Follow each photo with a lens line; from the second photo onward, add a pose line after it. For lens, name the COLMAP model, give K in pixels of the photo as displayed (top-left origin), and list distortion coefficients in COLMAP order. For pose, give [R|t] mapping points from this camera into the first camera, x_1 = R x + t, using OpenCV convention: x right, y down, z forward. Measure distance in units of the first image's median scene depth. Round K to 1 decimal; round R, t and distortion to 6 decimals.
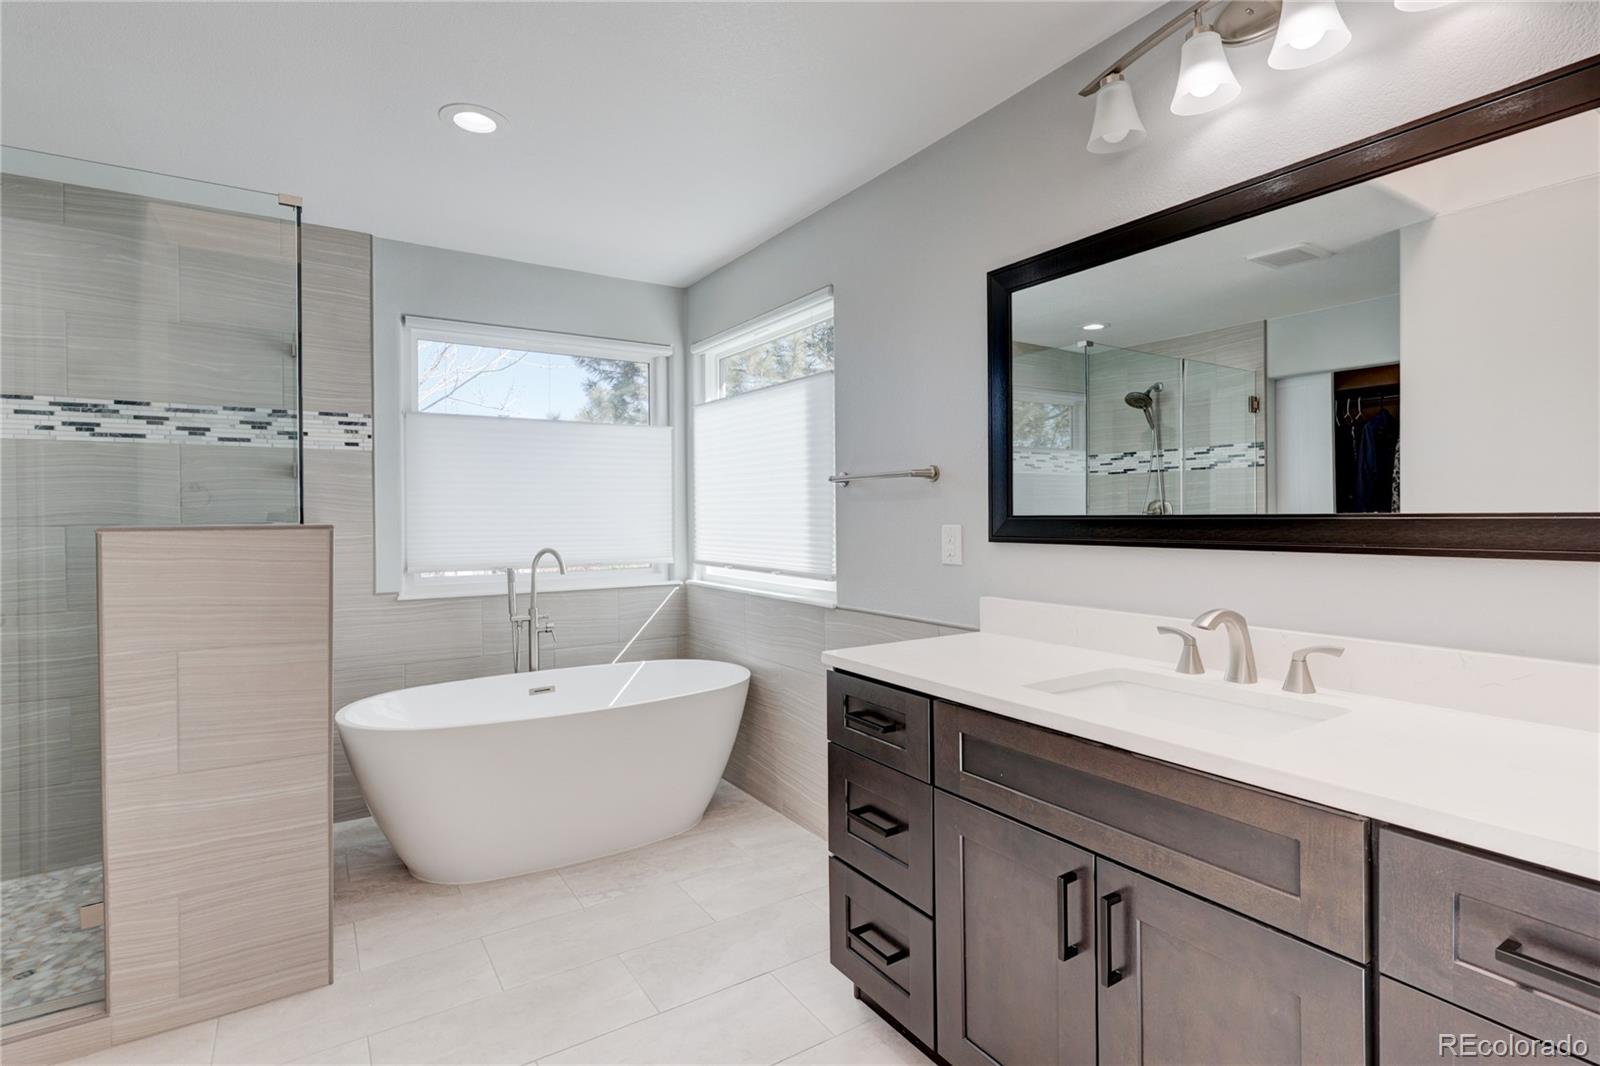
lens RADIAL K [[734.8, 0, 799.4], [0, 734.8, 520.3], [0, 0, 1]] dist [-0.001788, 0.000089]
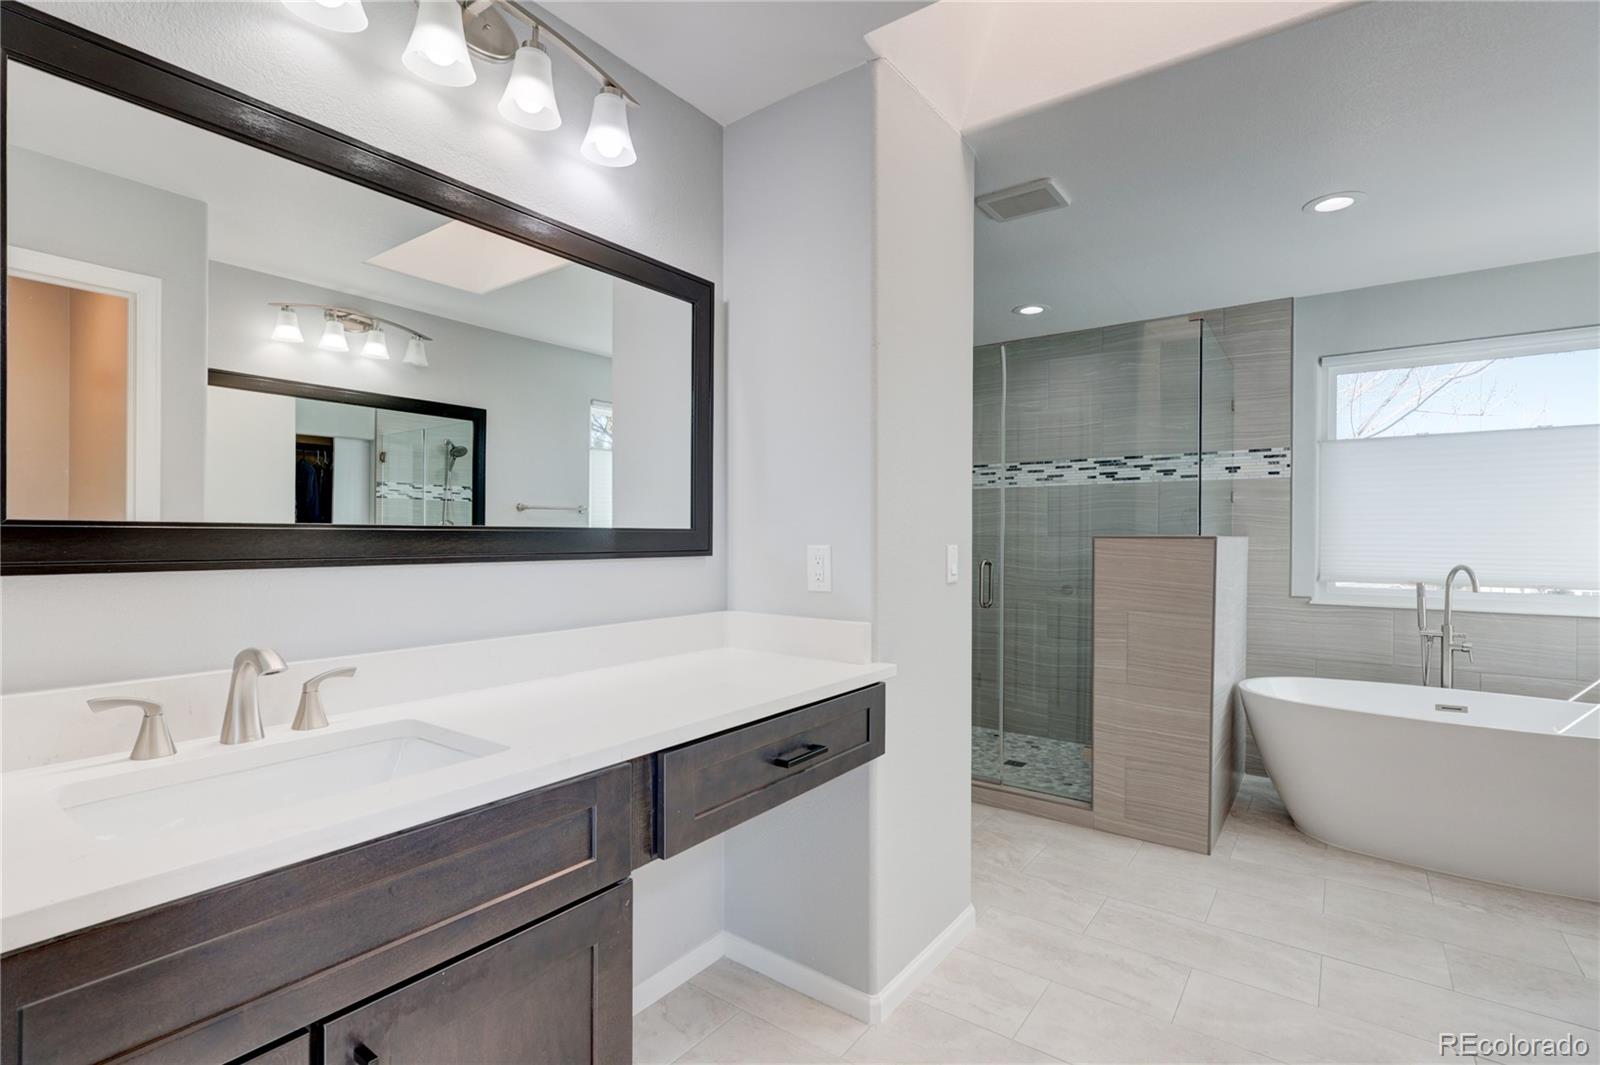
lens RADIAL K [[754.0, 0, 796.2], [0, 754.0, 548.8], [0, 0, 1]] dist [-0.001692, -0.000241]
pose [[0.334735, 0.026622, -0.941936, 0.328205], [-0.009012, 0.999646, 0.025051, -0.001230], [0.942269, 0.000103, 0.334857, -0.183925]]
